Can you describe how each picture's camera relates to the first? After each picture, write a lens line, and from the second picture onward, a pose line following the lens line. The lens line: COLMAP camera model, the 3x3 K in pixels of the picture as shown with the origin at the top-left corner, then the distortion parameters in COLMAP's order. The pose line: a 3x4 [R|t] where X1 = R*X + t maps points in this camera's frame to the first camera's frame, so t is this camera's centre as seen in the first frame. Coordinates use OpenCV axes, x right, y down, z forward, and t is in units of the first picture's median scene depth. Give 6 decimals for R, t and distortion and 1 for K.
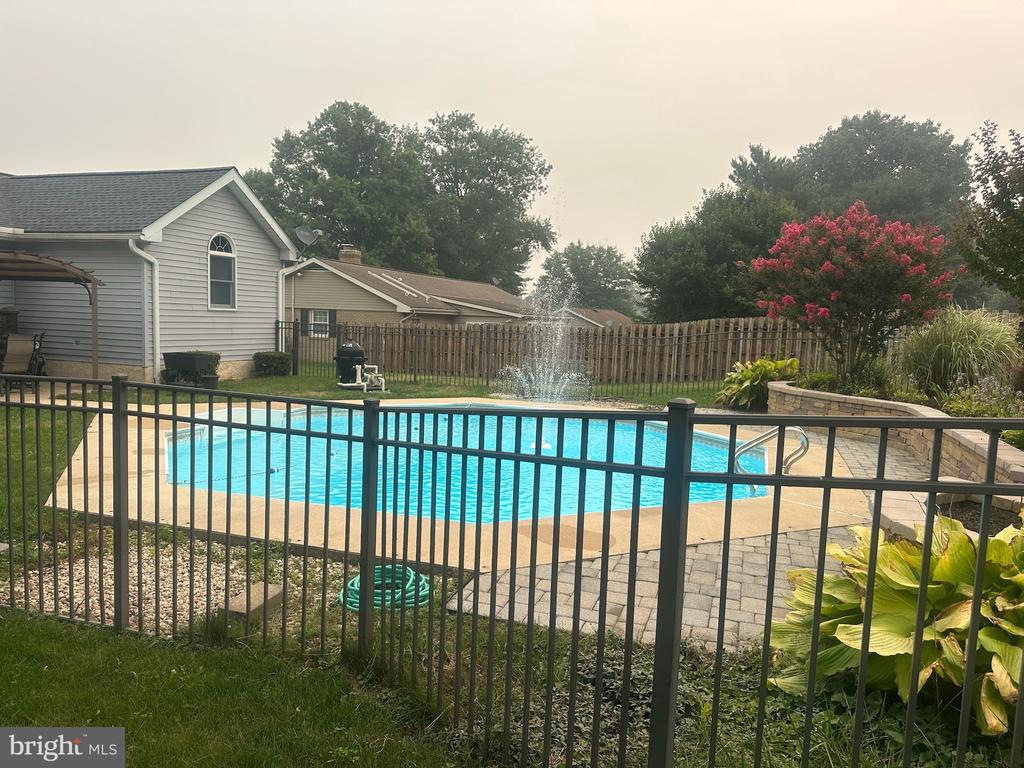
lens RADIAL K [[726.3, 0, 506.8], [0, 726.3, 381.0], [0, 0, 1]] dist [0.106170, -0.140767]
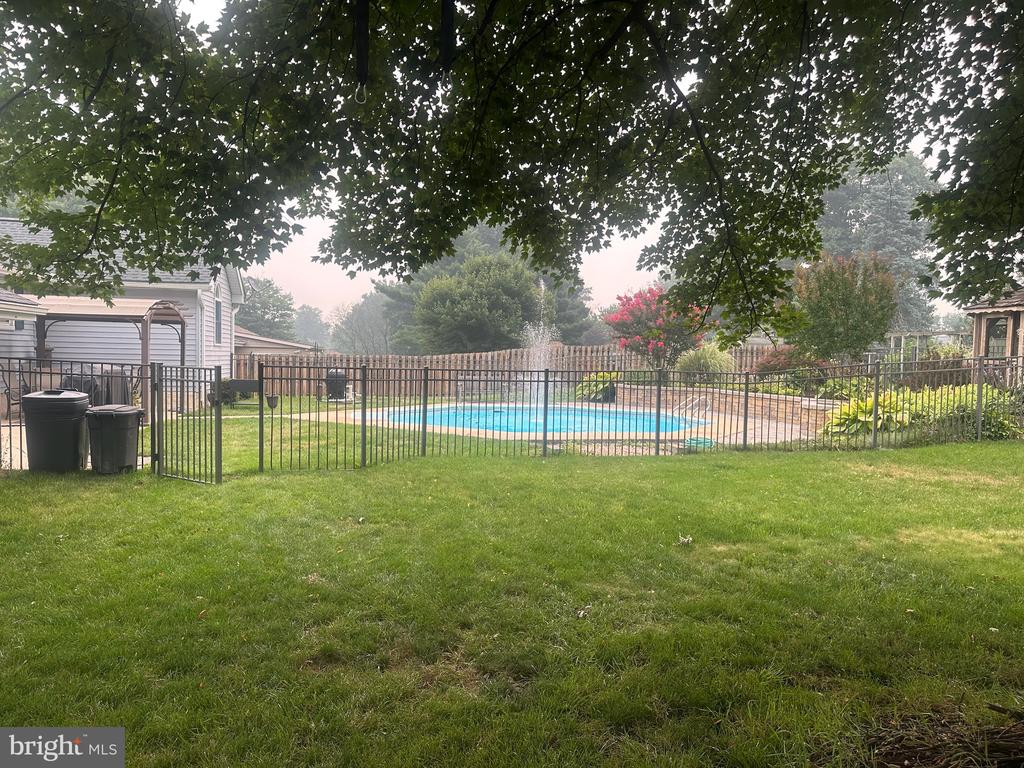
lens RADIAL K [[730.4, 0, 506.7], [0, 730.4, 381.5], [0, 0, 1]] dist [0.059823, -0.067061]
pose [[0.833295, -0.033791, 0.551794, -0.506866], [0.054972, 0.998248, -0.021885, 0.011031], [-0.550088, 0.048569, 0.833693, -0.195981]]
